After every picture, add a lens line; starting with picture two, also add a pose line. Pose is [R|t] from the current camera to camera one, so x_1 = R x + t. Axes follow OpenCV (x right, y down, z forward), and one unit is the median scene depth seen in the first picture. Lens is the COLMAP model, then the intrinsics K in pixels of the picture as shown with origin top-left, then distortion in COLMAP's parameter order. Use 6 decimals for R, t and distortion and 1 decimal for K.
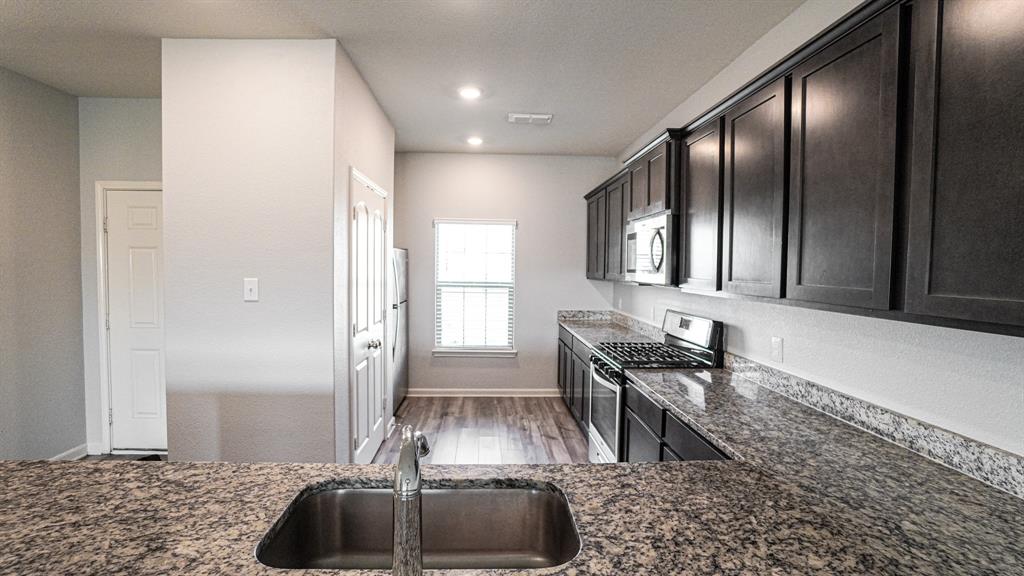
lens RADIAL K [[449.7, 0, 509.1], [0, 449.7, 282.1], [0, 0, 1]] dist [-0.025815, 0.006420]
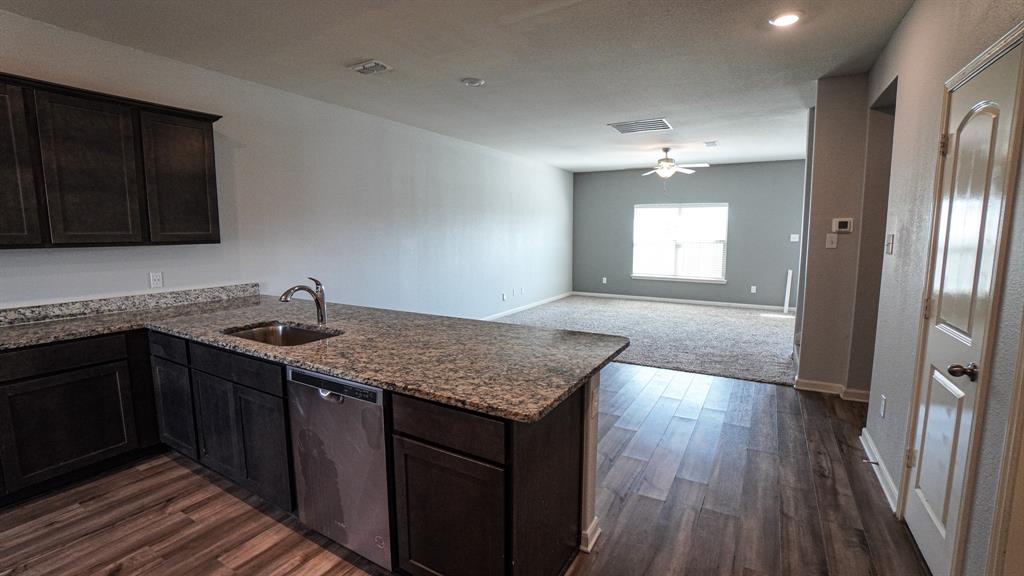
lens RADIAL K [[449.7, 0, 511.3], [0, 449.7, 290.0], [0, 0, 1]] dist [-0.025815, 0.006420]
pose [[-0.842073, -0.074367, 0.534213, -1.984647], [0.011902, 0.987646, 0.156251, -0.024685], [-0.539233, 0.137933, -0.830784, 1.871629]]
